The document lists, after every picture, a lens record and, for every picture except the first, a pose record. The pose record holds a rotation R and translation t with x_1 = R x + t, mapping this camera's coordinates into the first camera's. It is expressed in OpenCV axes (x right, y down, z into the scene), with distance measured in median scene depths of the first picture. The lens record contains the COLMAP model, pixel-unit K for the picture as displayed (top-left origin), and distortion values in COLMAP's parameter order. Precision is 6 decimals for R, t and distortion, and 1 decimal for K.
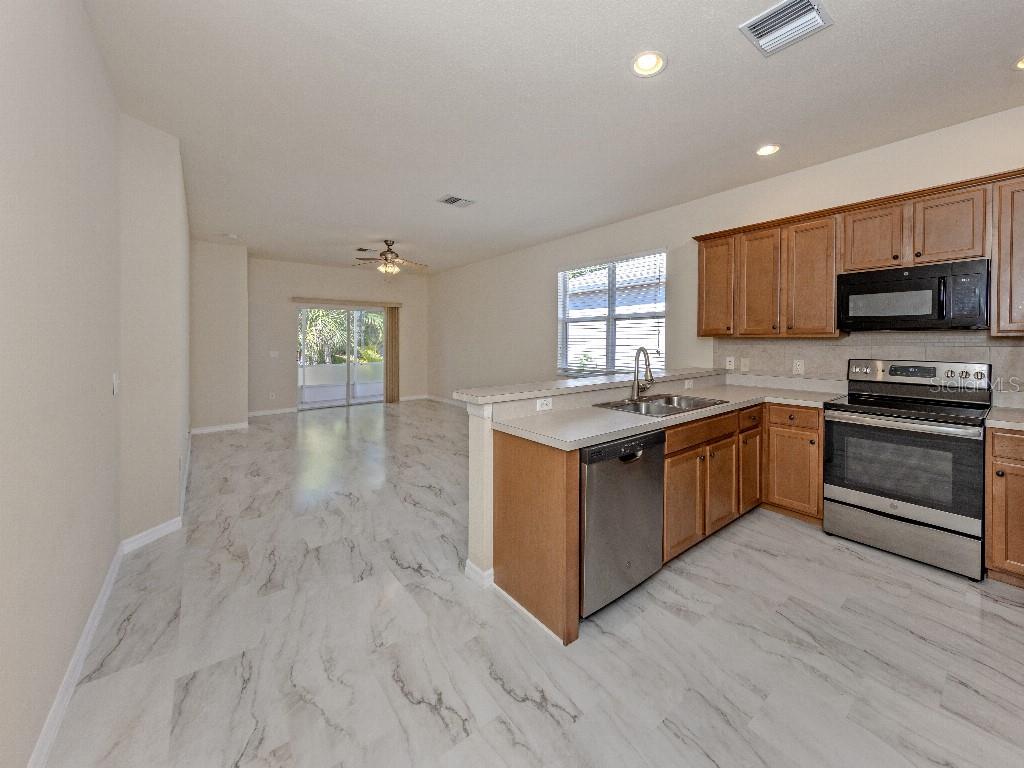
lens RADIAL K [[409.5, 0, 560.3], [0, 409.5, 342.8], [0, 0, 1]] dist [0.008739, -0.001688]
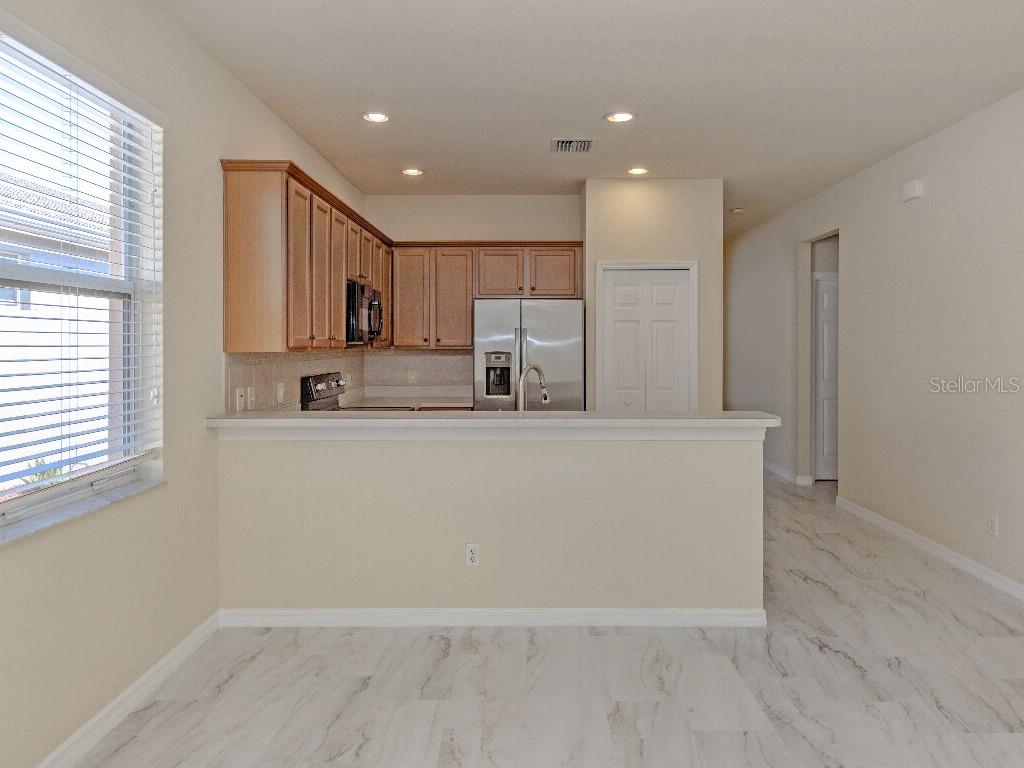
lens RADIAL K [[674.4, 0, 533.7], [0, 674.4, 346.0], [0, 0, 1]] dist [0.012234, -0.000354]
pose [[-0.757247, -0.000103, 0.653129, -0.618155], [0.009298, 0.999897, 0.010939, -0.035806], [-0.653063, 0.014356, -0.757168, 1.868020]]
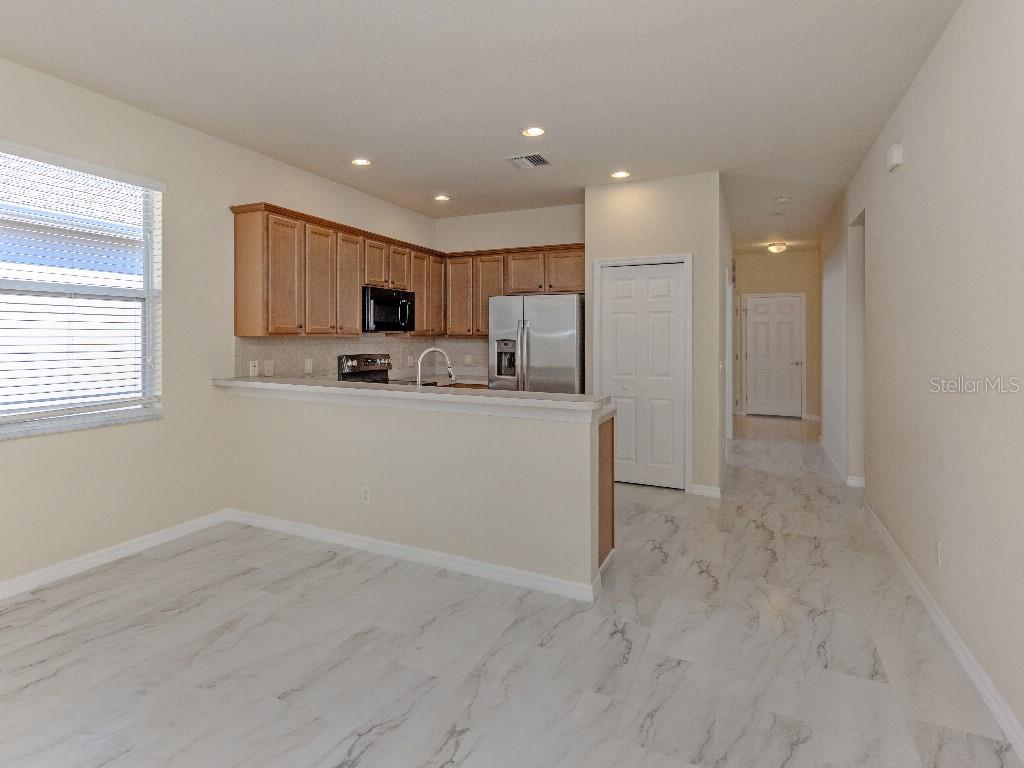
lens RADIAL K [[551.1, 0, 474.5], [0, 551.1, 338.1], [0, 0, 1]] dist [0.011169, -0.000676]
pose [[-0.374190, -0.002954, 0.927347, -0.978785], [0.005837, 0.999968, 0.005541, -0.016705], [-0.927334, 0.007487, -0.374161, 1.320004]]
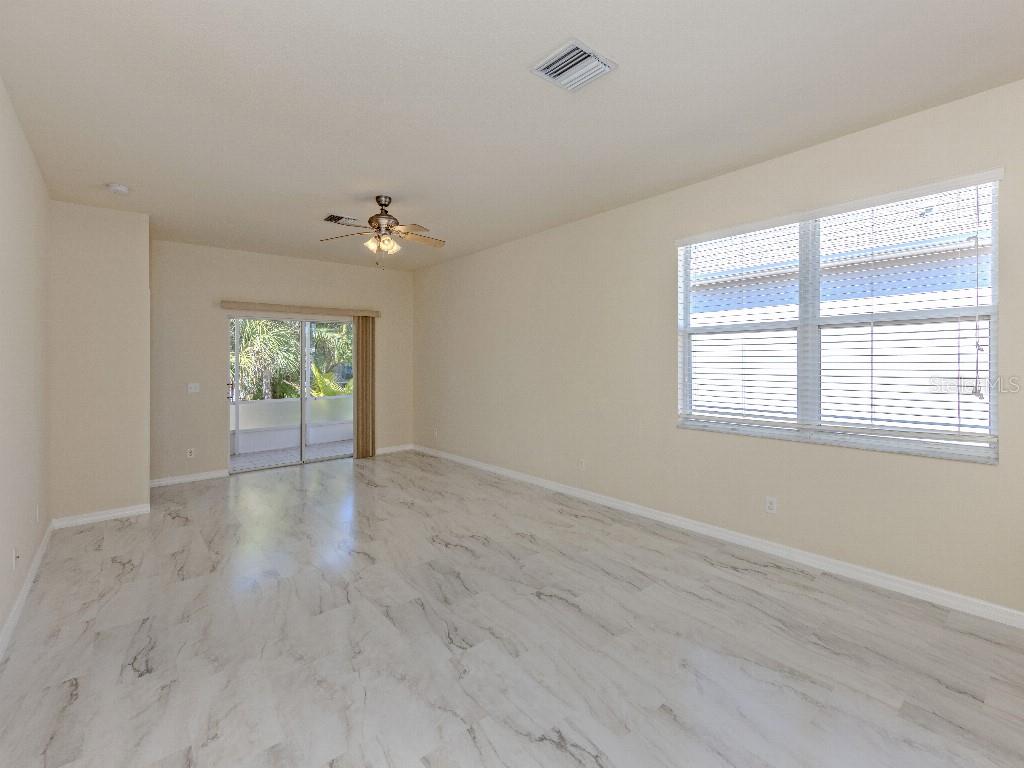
lens RADIAL K [[465.1, 0, 505.5], [0, 465.1, 360.6], [0, 0, 1]] dist [0.010359, -0.002978]
pose [[0.999566, -0.005461, -0.028945, -0.440716], [0.005194, 0.999943, -0.009302, -0.016375], [0.028994, 0.009148, 0.999538, 0.669624]]
